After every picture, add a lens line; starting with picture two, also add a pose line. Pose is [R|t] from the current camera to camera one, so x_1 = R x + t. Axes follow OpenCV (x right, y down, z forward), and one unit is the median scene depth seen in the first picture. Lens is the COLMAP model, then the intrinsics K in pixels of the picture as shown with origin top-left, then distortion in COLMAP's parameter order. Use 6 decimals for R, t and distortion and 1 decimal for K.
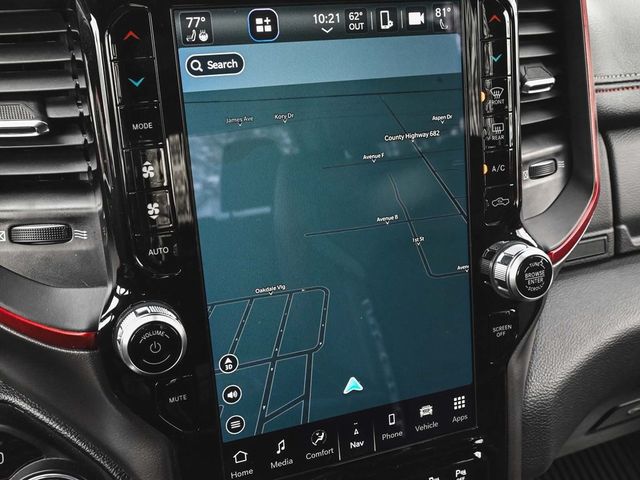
lens RADIAL K [[720.9, 0, 318.4], [0, 720.9, 244.5], [0, 0, 1]] dist [-0.029611, 0.000000]
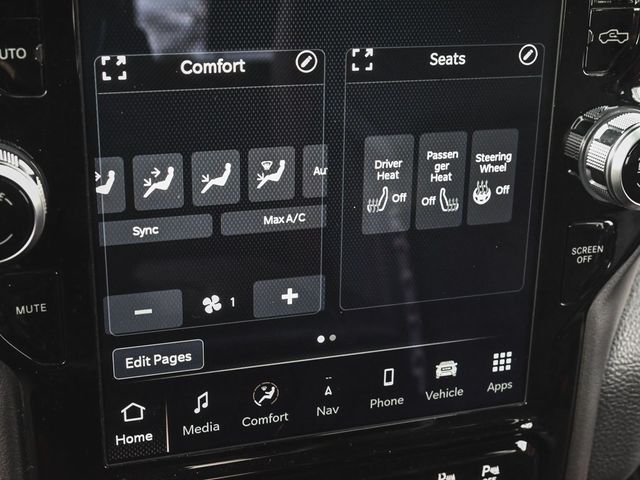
lens RADIAL K [[970.2, 0, 322.0], [0, 970.2, 241.8], [0, 0, 1]] dist [-0.016779, 0.000000]
pose [[0.994602, 0.102822, -0.013944, 0.045717], [-0.100198, 0.986642, 0.128443, 0.028480], [0.026964, -0.126353, 0.991619, 0.193754]]
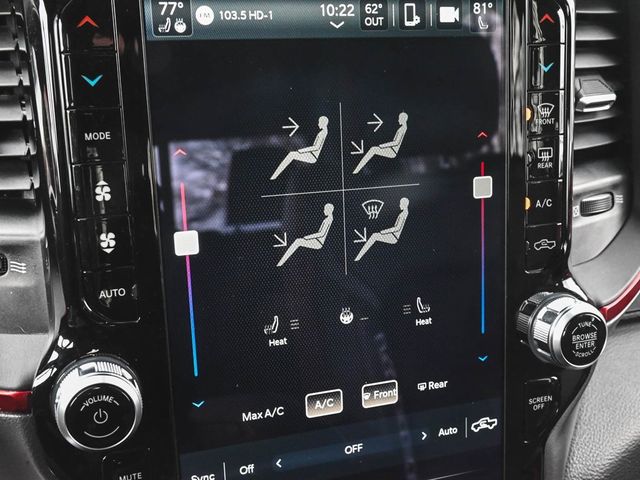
lens RADIAL K [[763.7, 0, 317.4], [0, 763.7, 242.5], [0, 0, 1]] dist [-0.022909, 0.000000]
pose [[0.998810, 0.042023, -0.024744, 0.019524], [-0.042528, 0.998890, -0.020273, -0.034067], [0.023865, 0.021301, 0.999488, 0.140948]]
